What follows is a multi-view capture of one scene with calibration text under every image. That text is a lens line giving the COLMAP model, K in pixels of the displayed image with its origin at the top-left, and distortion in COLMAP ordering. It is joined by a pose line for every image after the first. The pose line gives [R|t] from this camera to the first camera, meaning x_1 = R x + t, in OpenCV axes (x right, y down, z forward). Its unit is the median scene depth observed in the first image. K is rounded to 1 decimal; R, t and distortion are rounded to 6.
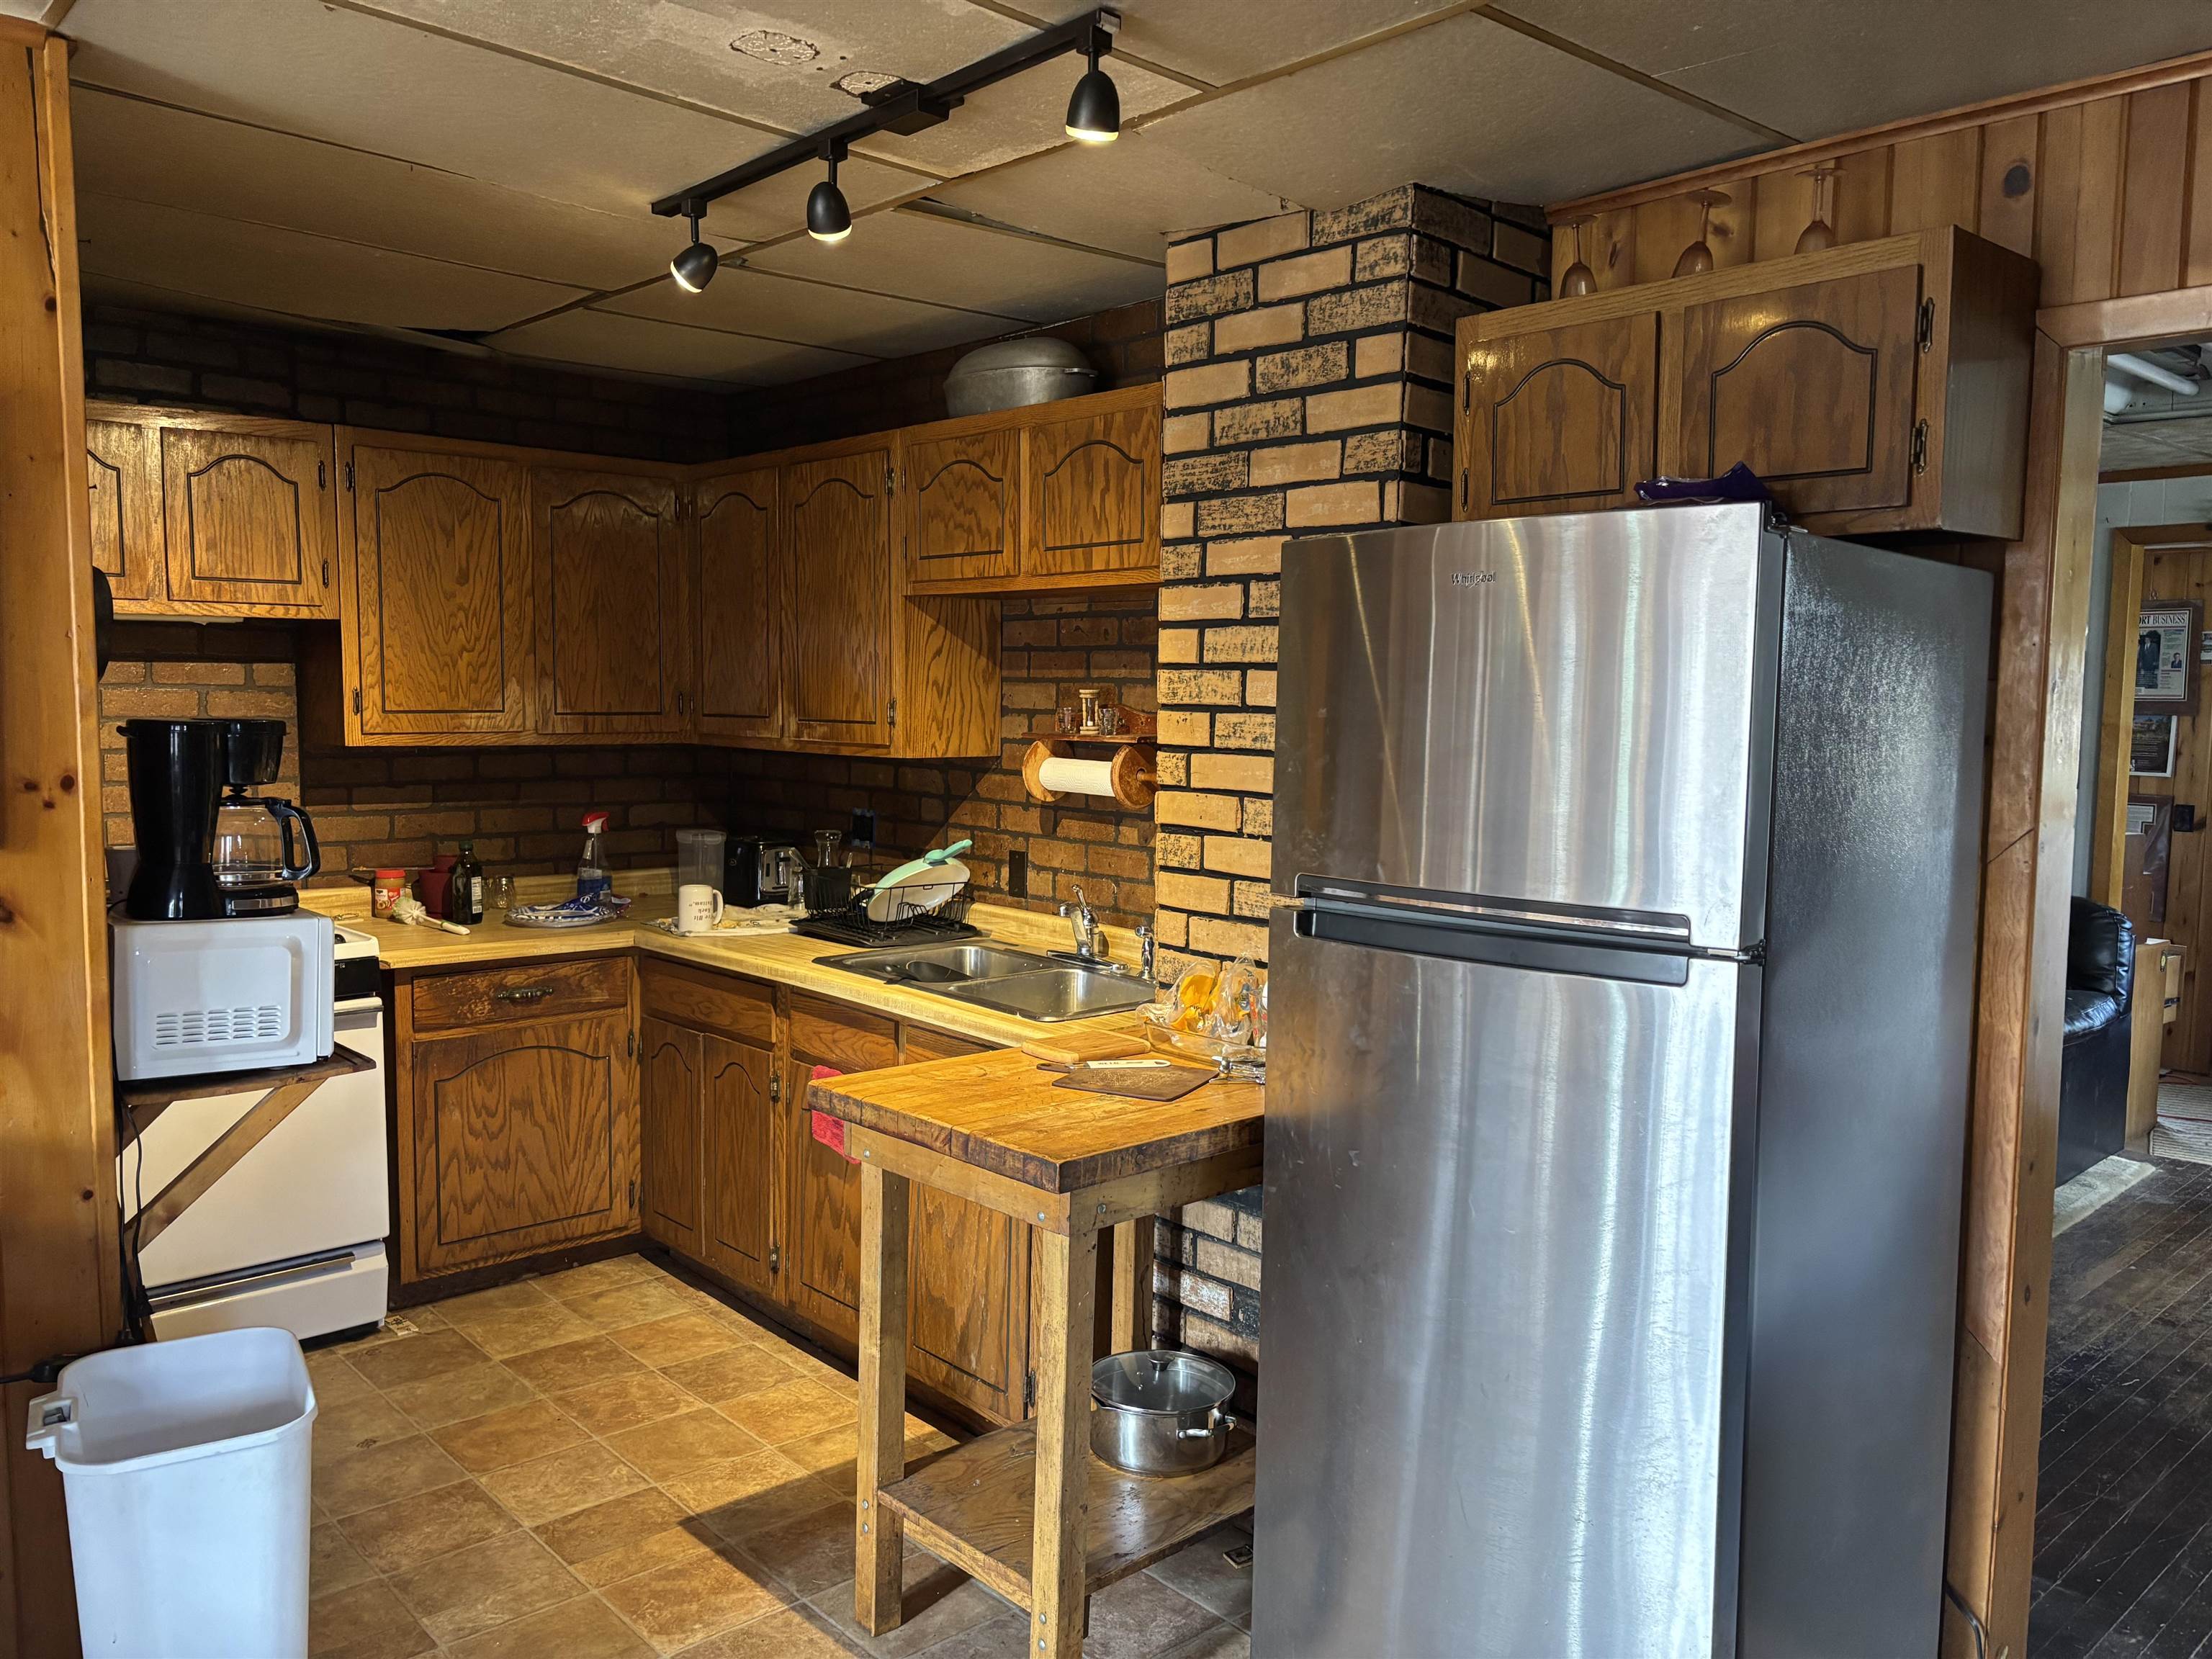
lens RADIAL K [[1667.6, 0, 1107.8], [0, 1667.6, 826.4], [0, 0, 1]] dist [0.040018, -0.042455]
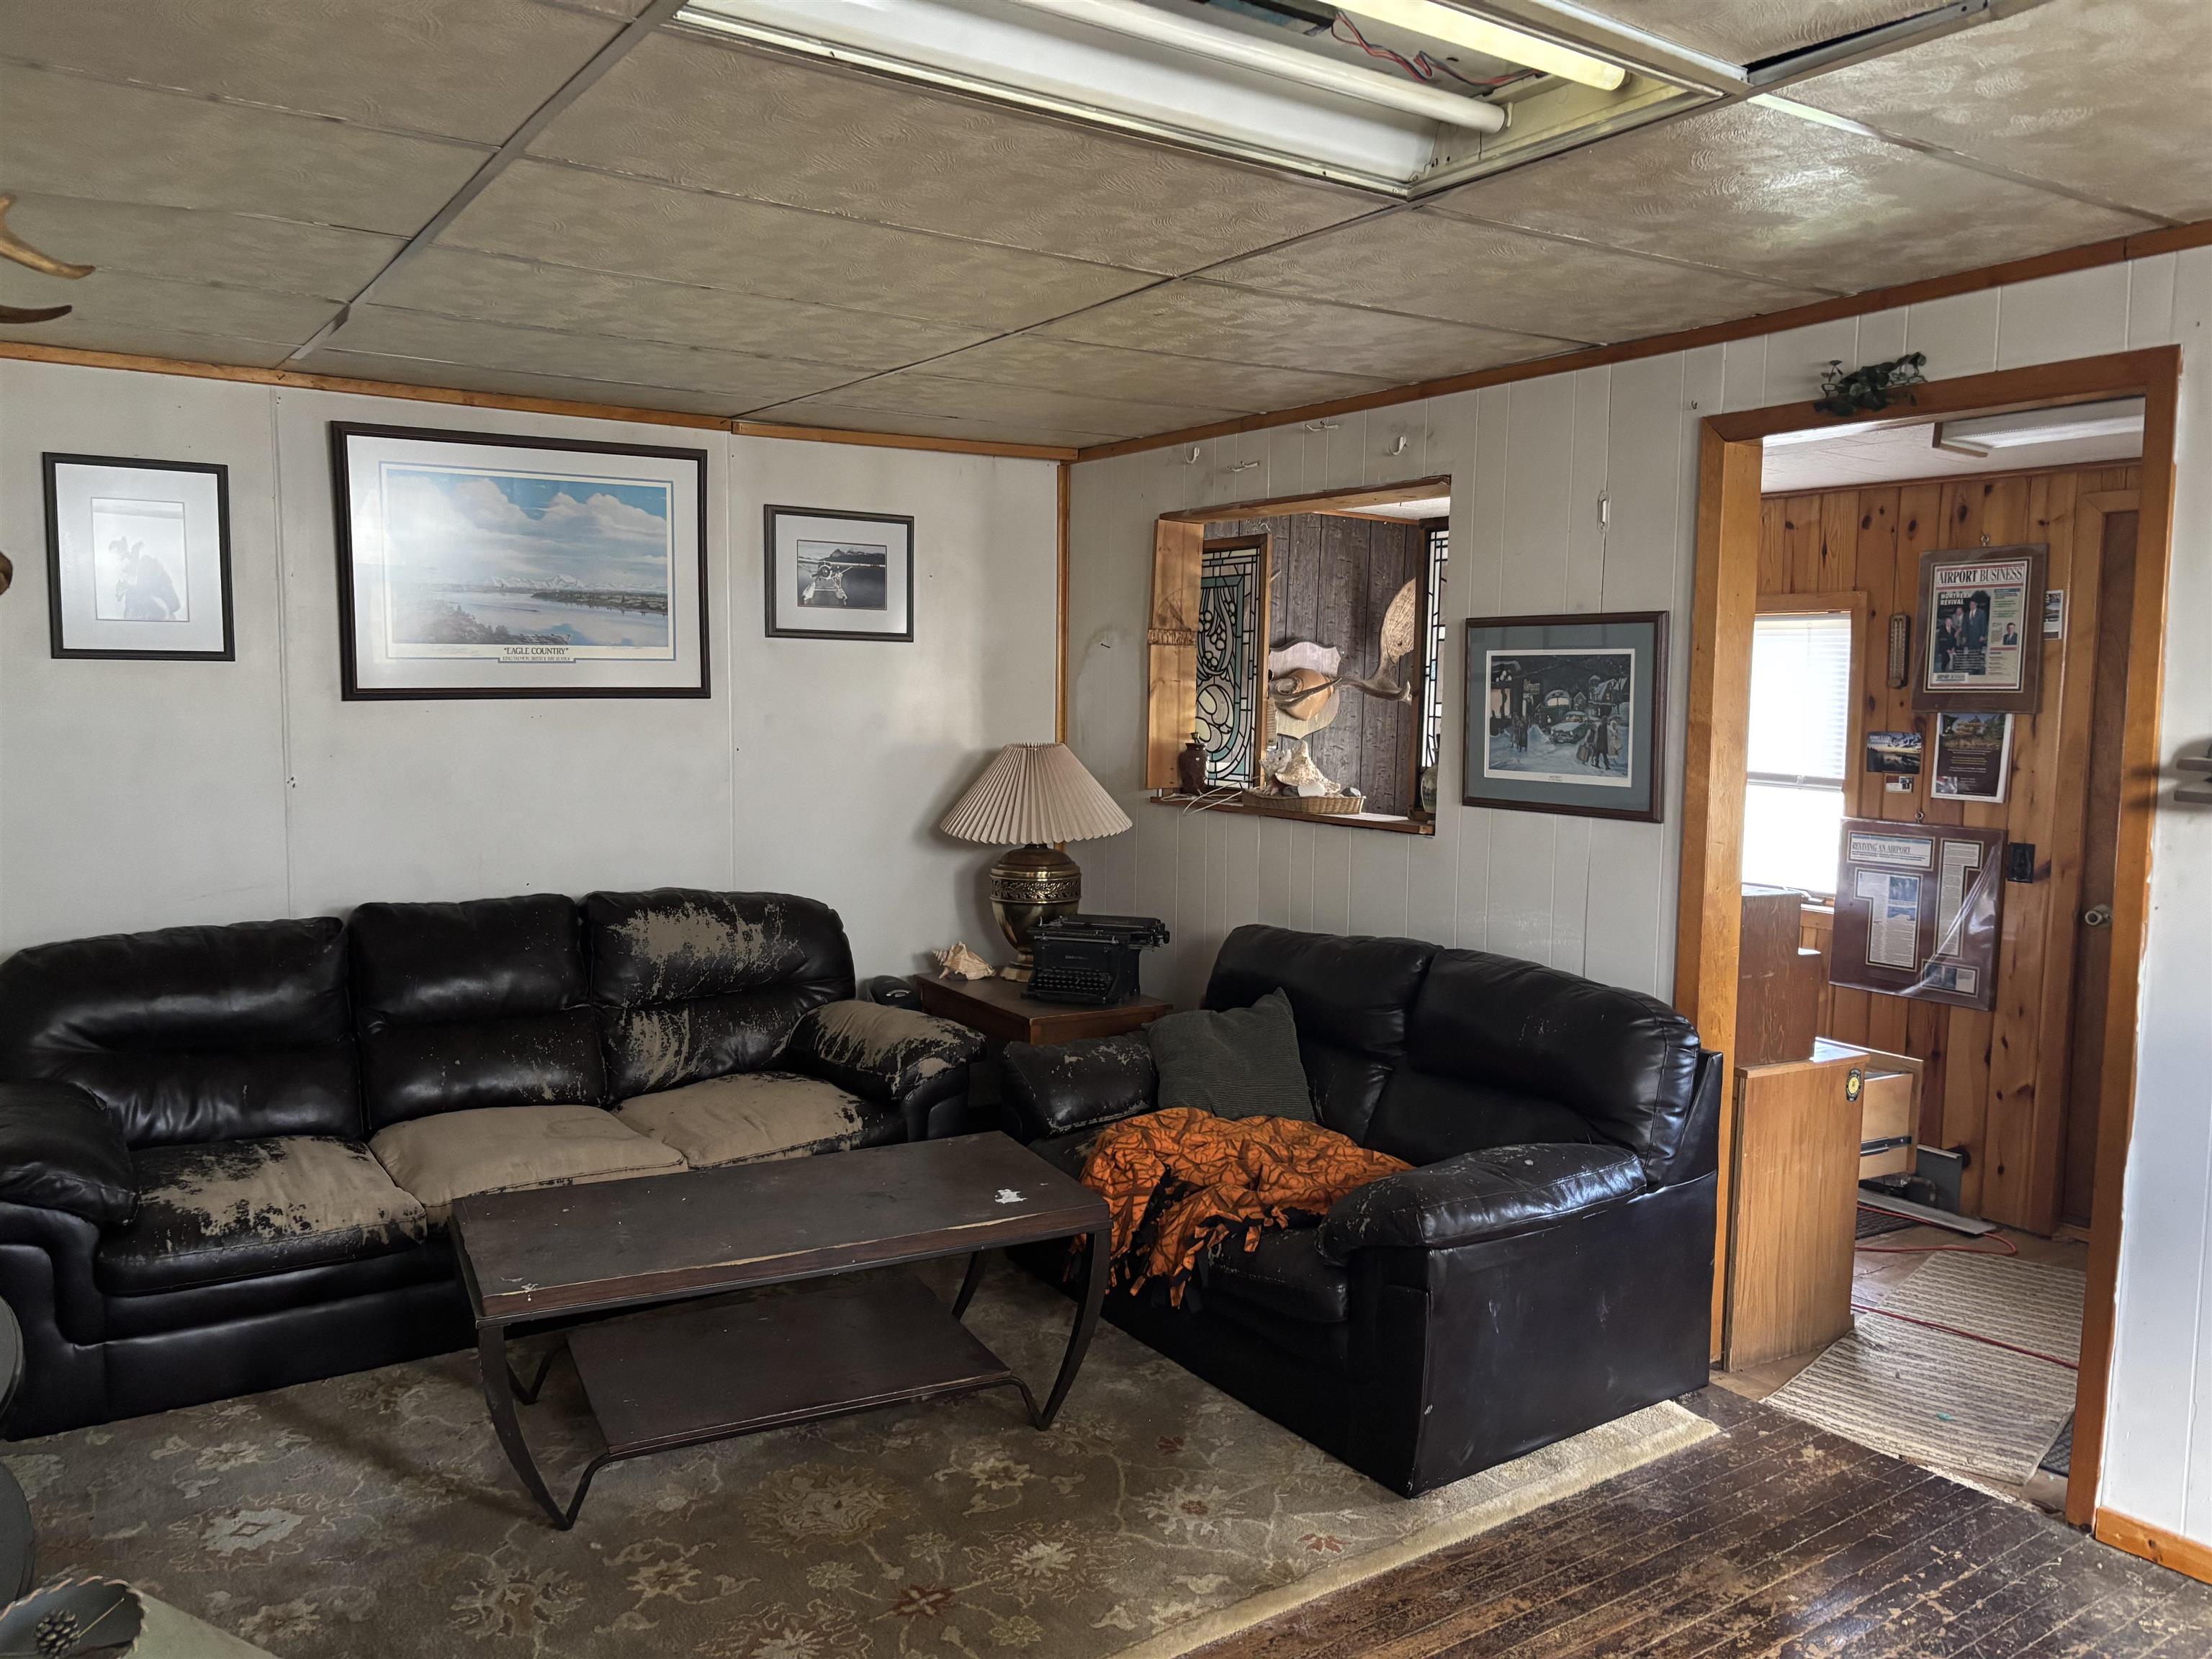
lens RADIAL K [[1667.6, 0, 1104.0], [0, 1667.6, 836.7], [0, 0, 1]] dist [0.040018, -0.042455]
pose [[0.989462, 0.016495, -0.143849, 0.368909], [-0.015431, 0.999845, 0.008508, -0.015832], [0.143967, -0.006199, 0.989563, 0.266008]]
